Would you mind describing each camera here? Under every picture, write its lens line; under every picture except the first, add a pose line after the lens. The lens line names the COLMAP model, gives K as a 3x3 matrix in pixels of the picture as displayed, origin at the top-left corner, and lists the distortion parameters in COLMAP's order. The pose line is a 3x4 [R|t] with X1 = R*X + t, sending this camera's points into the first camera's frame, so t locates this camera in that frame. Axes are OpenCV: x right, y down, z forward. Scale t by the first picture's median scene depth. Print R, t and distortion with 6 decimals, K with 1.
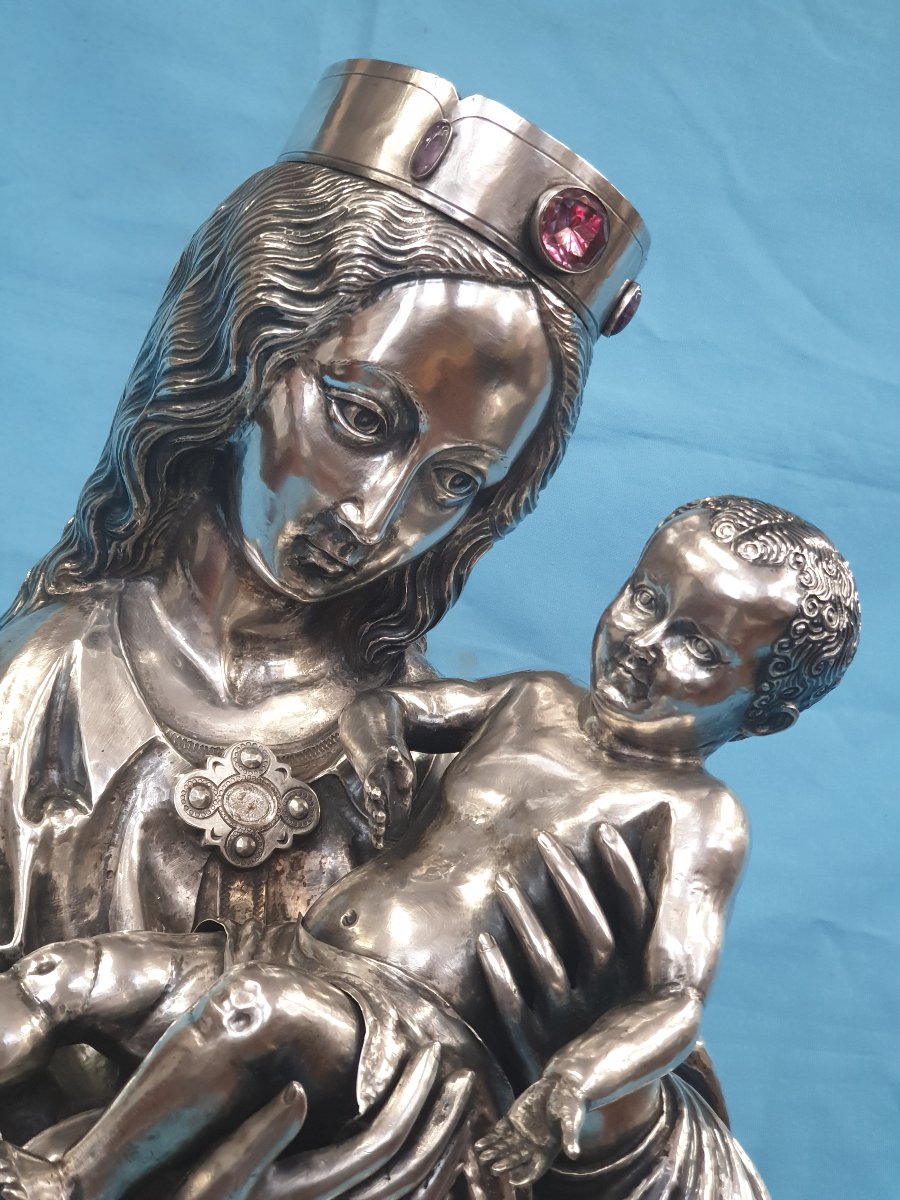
lens RADIAL K [[1858.3, 0, 483.4], [0, 1858.3, 584.7], [0, 0, 1]] dist [0.136016, 0.000000]
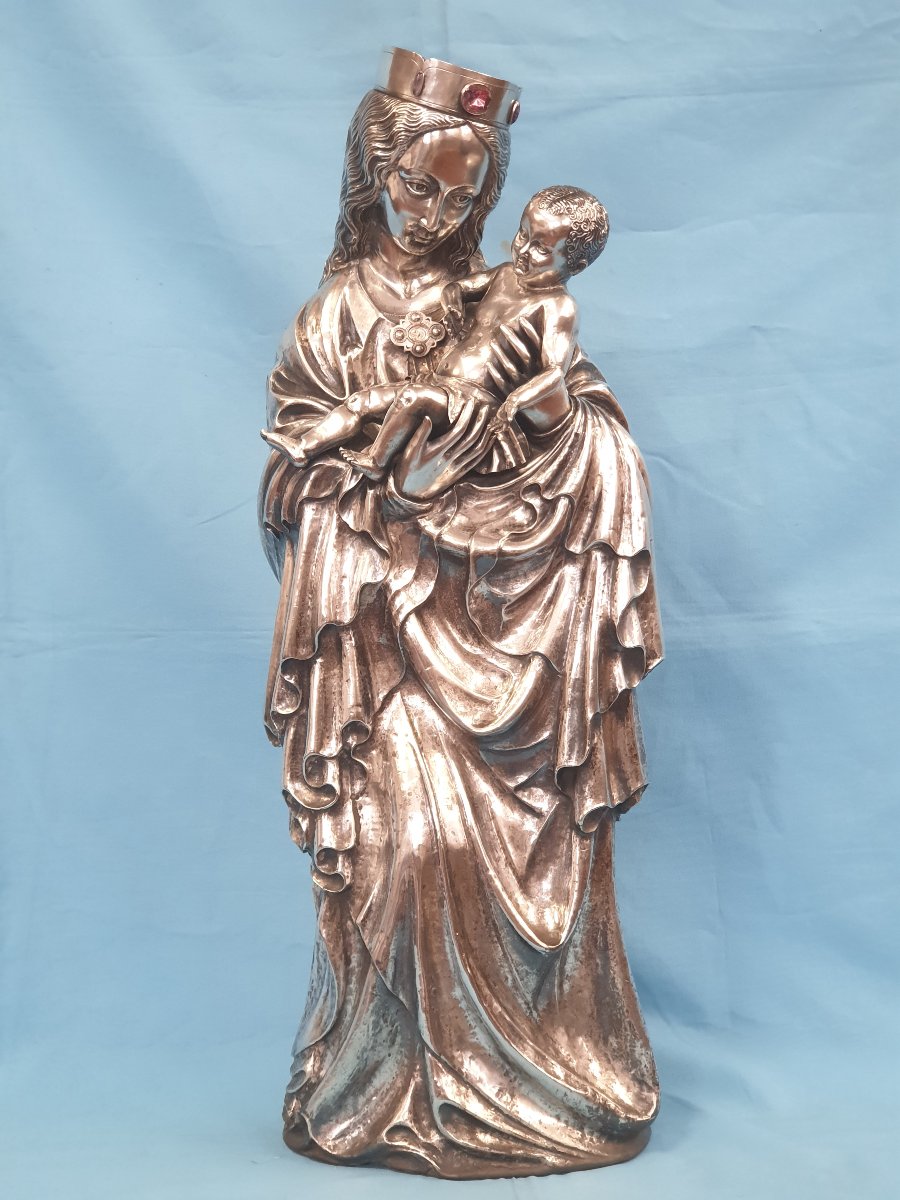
lens RADIAL K [[1858.3, 0, 427.8], [0, 1858.3, 578.4], [0, 0, 1]] dist [0.136016, 0.000000]
pose [[0.943276, -0.164040, -0.288655, 0.650993], [0.232654, 0.946837, 0.222196, -0.153963], [0.236860, -0.276749, 0.931293, -1.724395]]
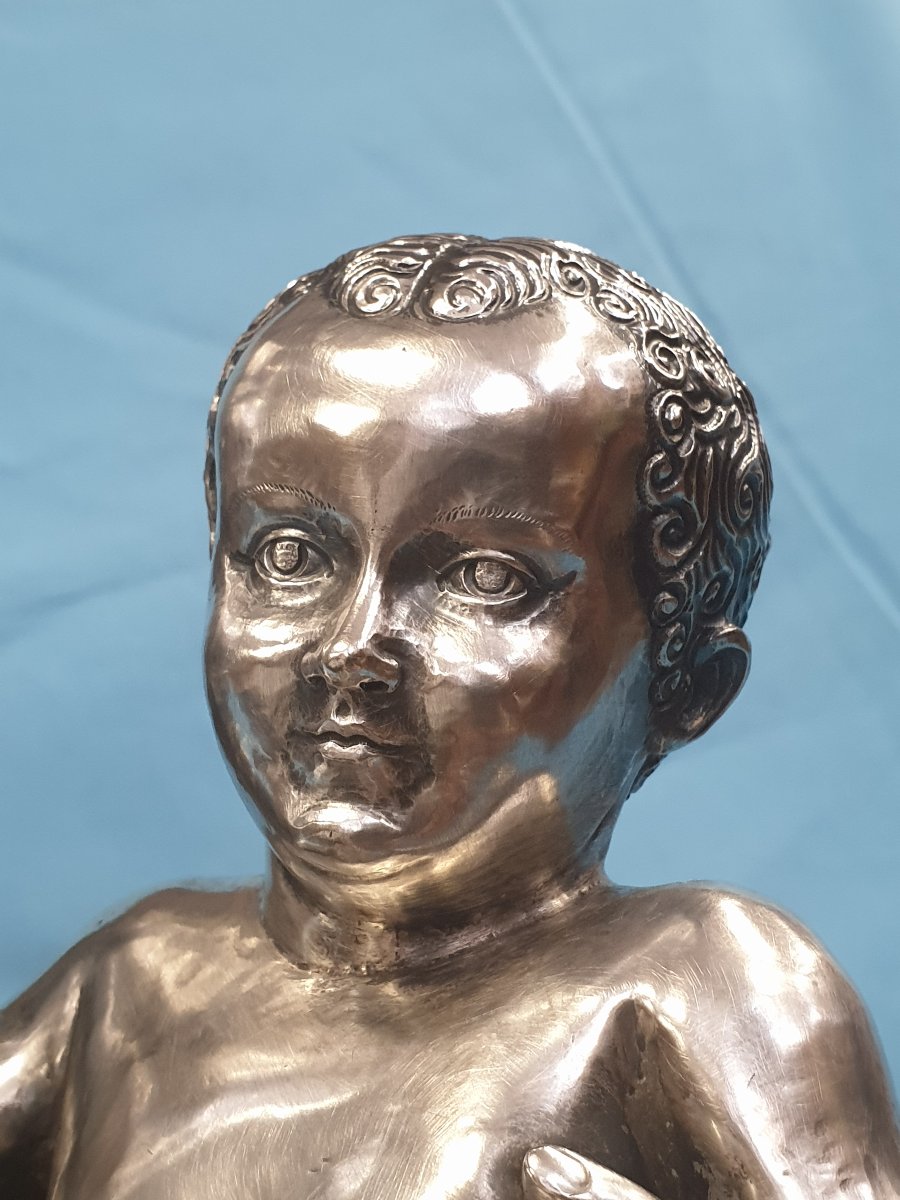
lens RADIAL K [[1804.6, 0, 438.8], [0, 1804.6, 593.5], [0, 0, 1]] dist [0.013818, 0.000000]
pose [[0.824664, -0.467047, 0.319055, -0.005531], [0.514032, 0.854198, -0.078209, 0.055431], [-0.236009, 0.228501, 0.944504, 0.628708]]
